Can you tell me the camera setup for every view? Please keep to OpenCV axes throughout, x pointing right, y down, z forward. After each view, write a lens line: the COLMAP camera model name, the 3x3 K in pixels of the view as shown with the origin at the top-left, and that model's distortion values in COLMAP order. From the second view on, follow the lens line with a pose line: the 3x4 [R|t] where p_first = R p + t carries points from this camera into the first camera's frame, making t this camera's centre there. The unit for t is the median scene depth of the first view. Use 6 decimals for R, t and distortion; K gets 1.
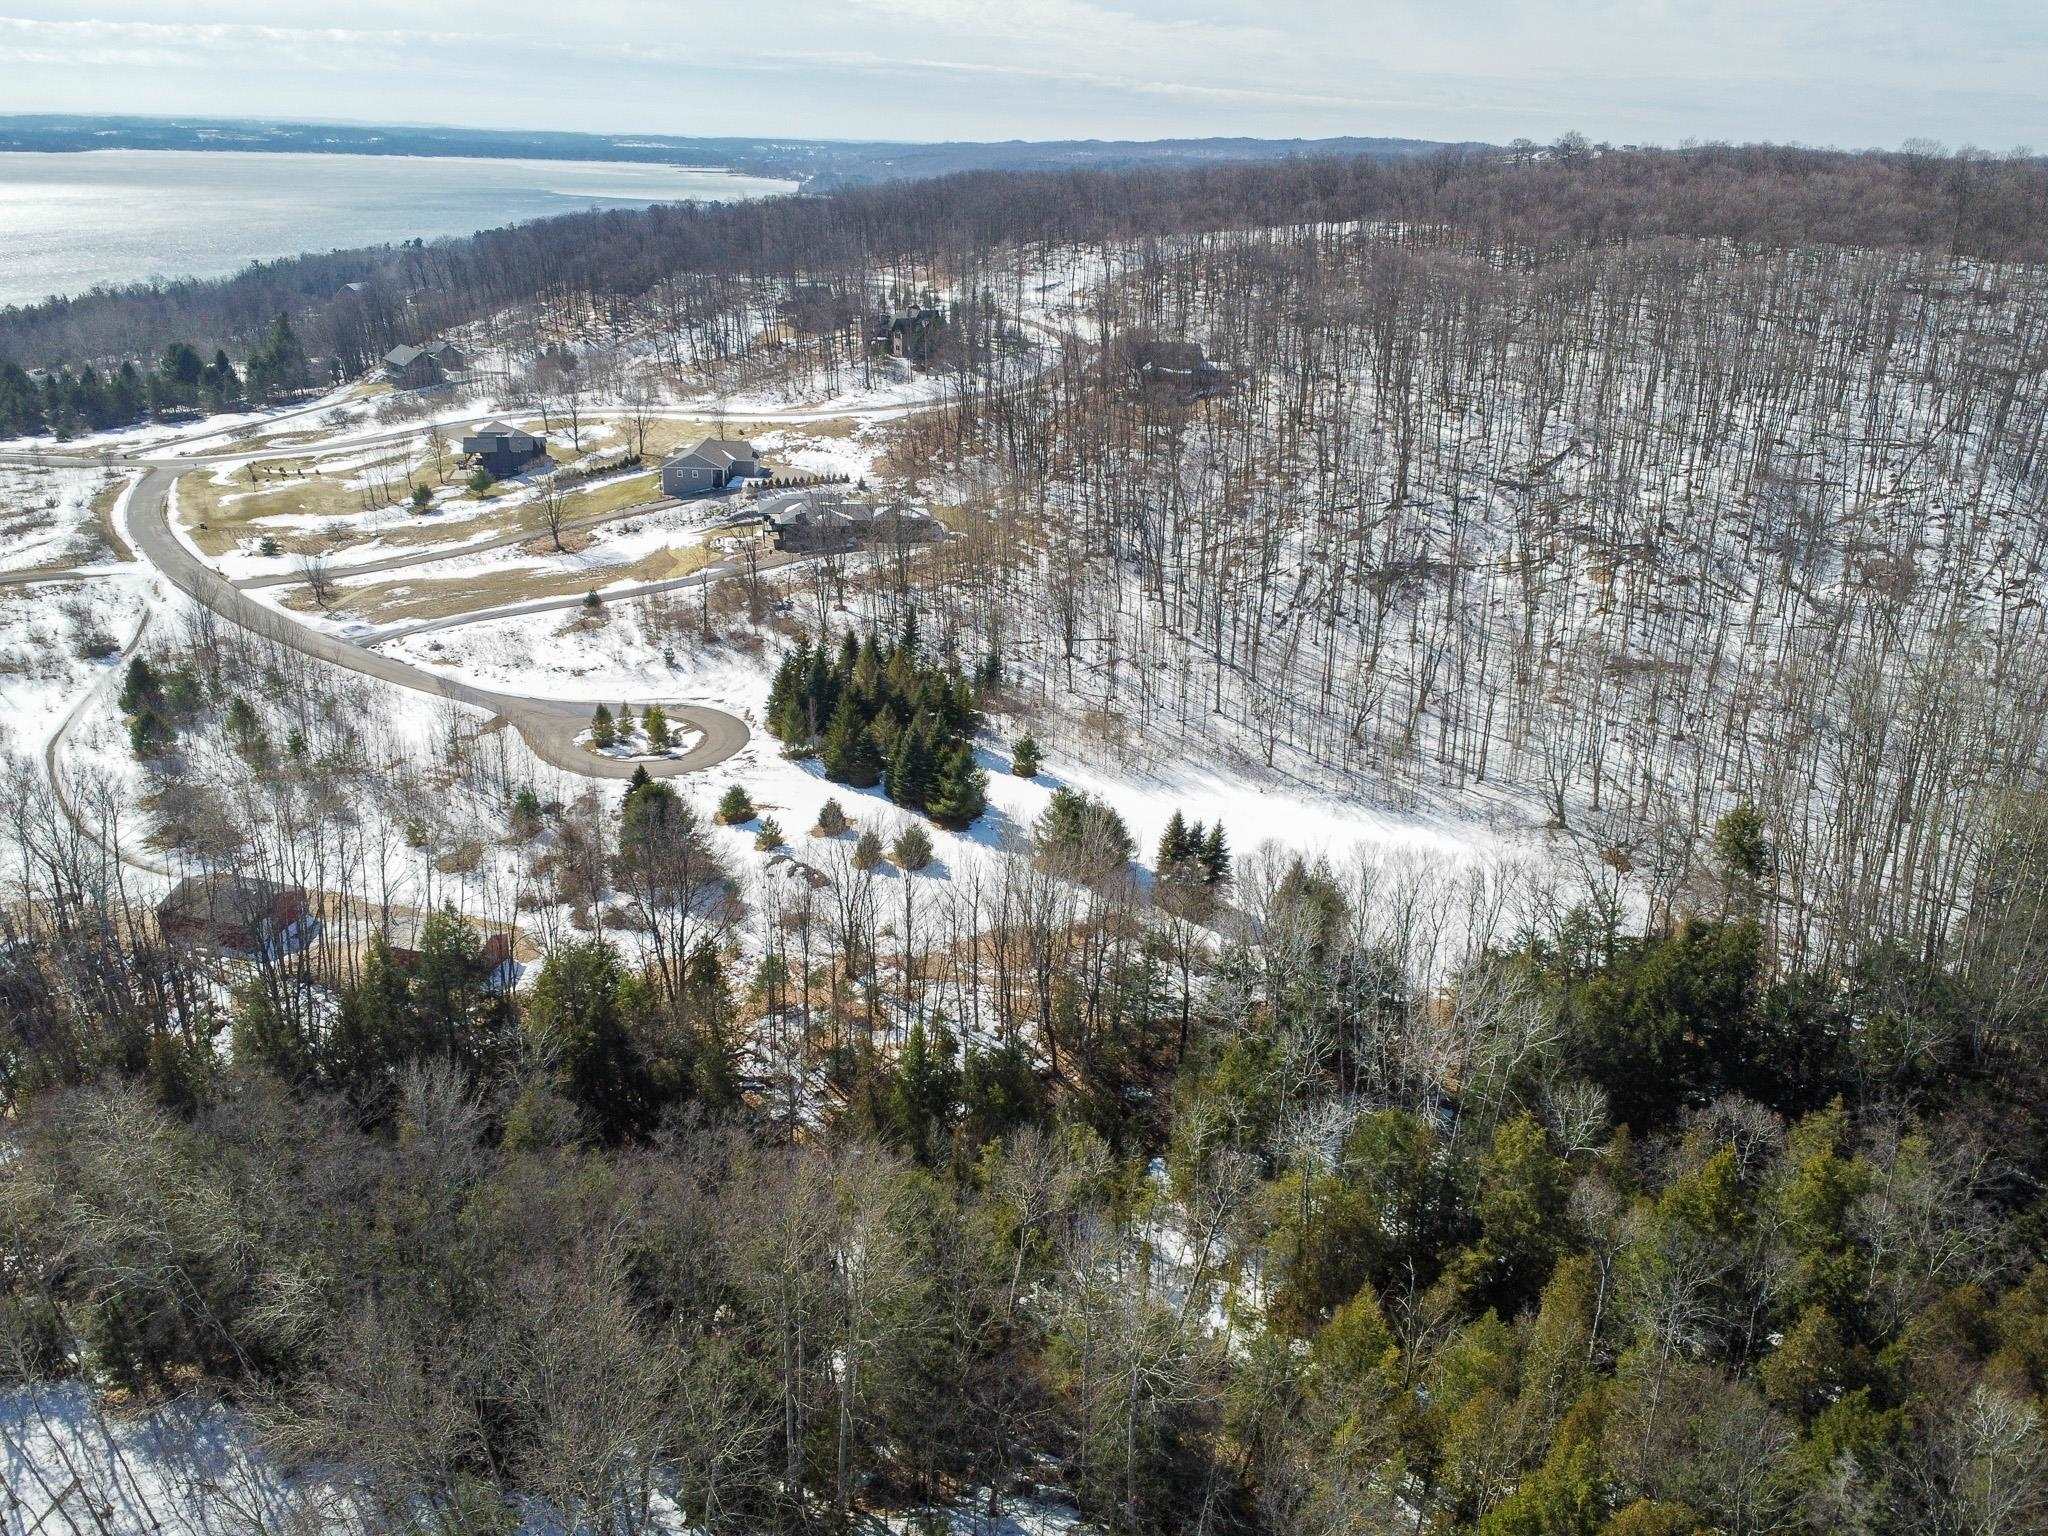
lens RADIAL K [[1540.5, 0, 1017.8], [0, 1540.5, 737.6], [0, 0, 1]] dist [0.003514, -0.007114]
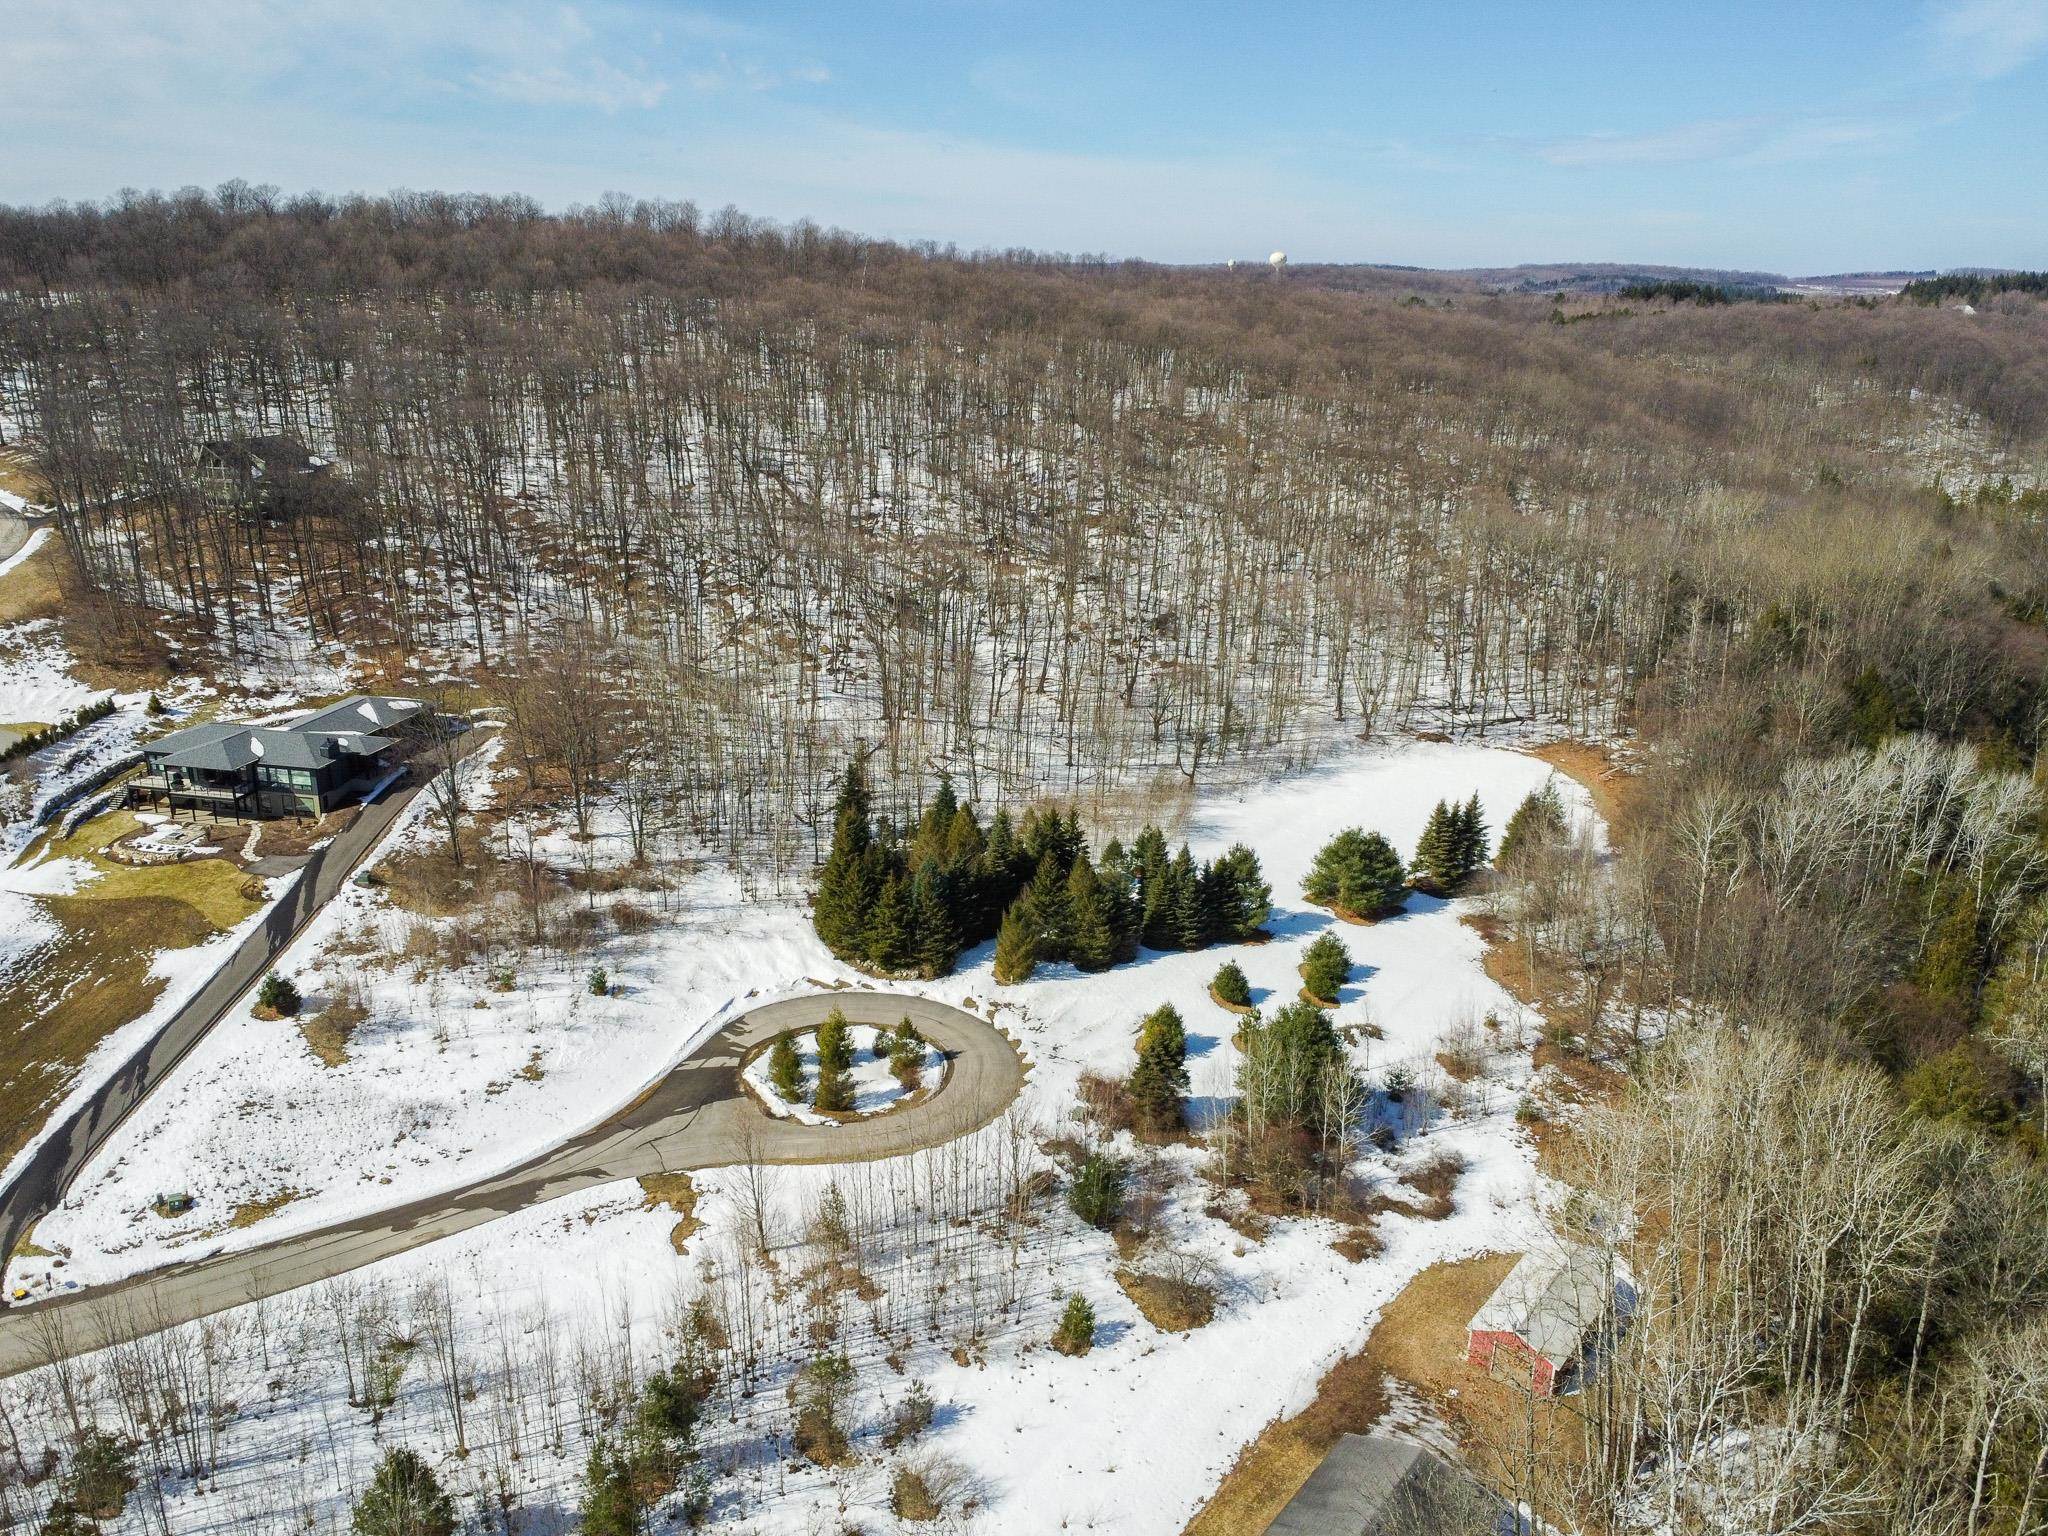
lens RADIAL K [[1540.5, 0, 1017.8], [0, 1540.5, 737.6], [0, 0, 1]] dist [0.003514, -0.007114]
pose [[0.391115, -0.287146, 0.874400, -0.514044], [0.329429, 0.930812, 0.158320, -0.141759], [-0.859364, 0.226131, 0.458649, 0.455251]]
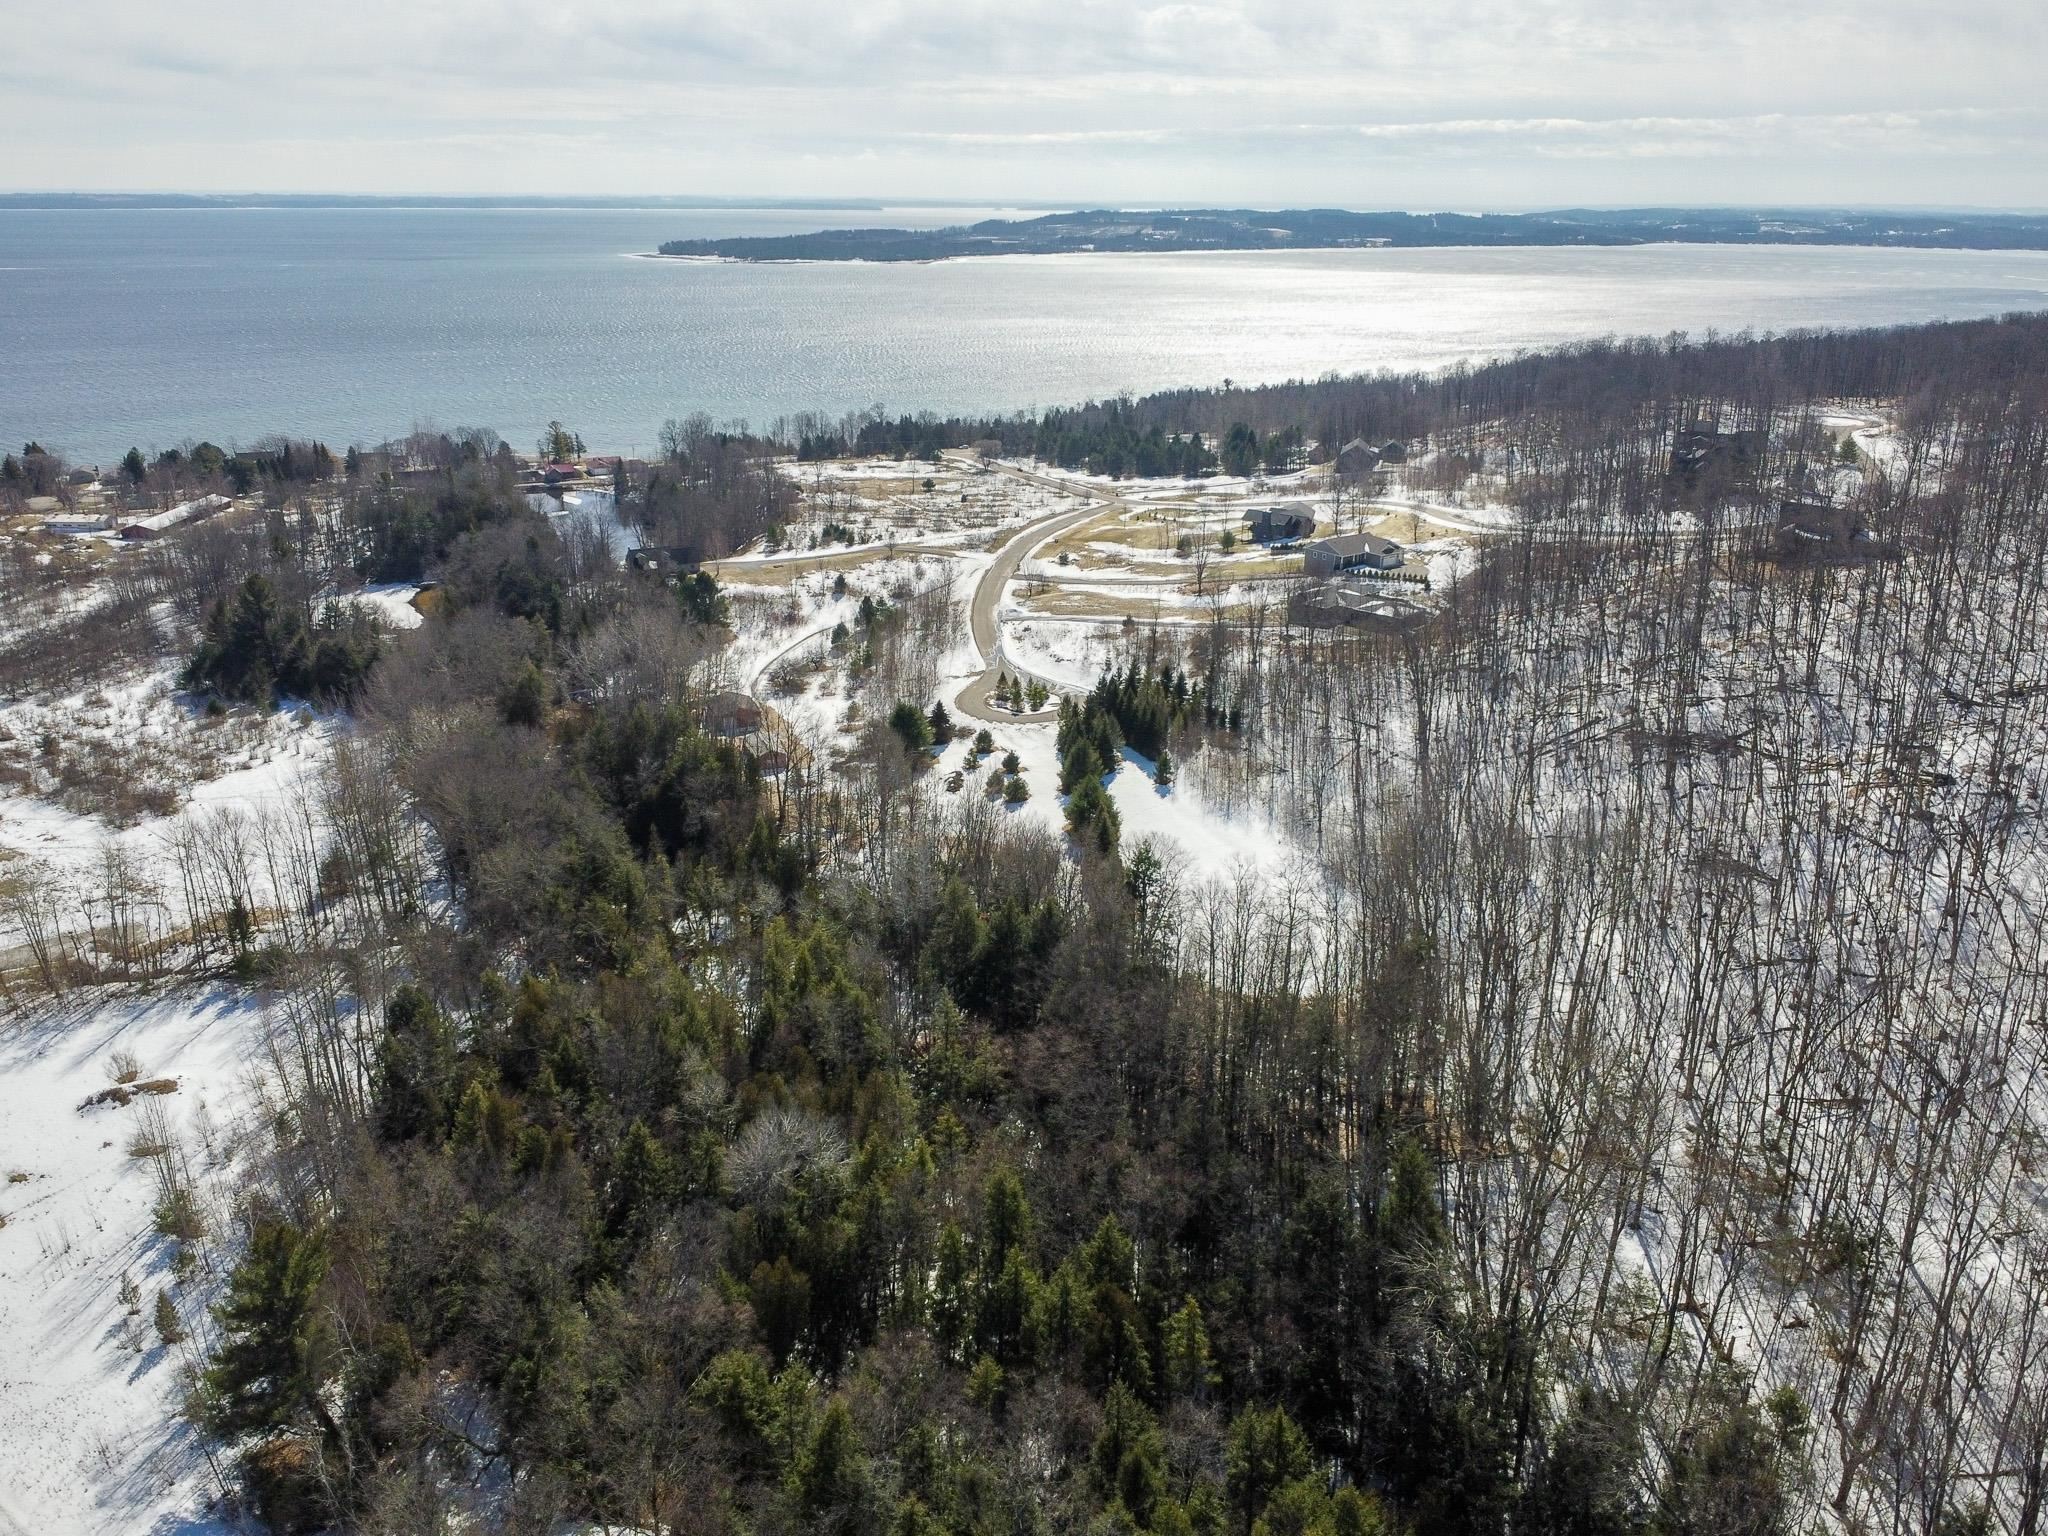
lens RADIAL K [[1570.2, 0, 1024.0], [0, 1570.2, 768.0], [0, 0, 1]] dist [0.000498, -0.001405]
pose [[0.613574, 0.249037, -0.749338, 0.669854], [-0.277284, 0.956484, 0.090835, -0.055662], [0.739351, 0.152046, 0.655928, -0.001651]]
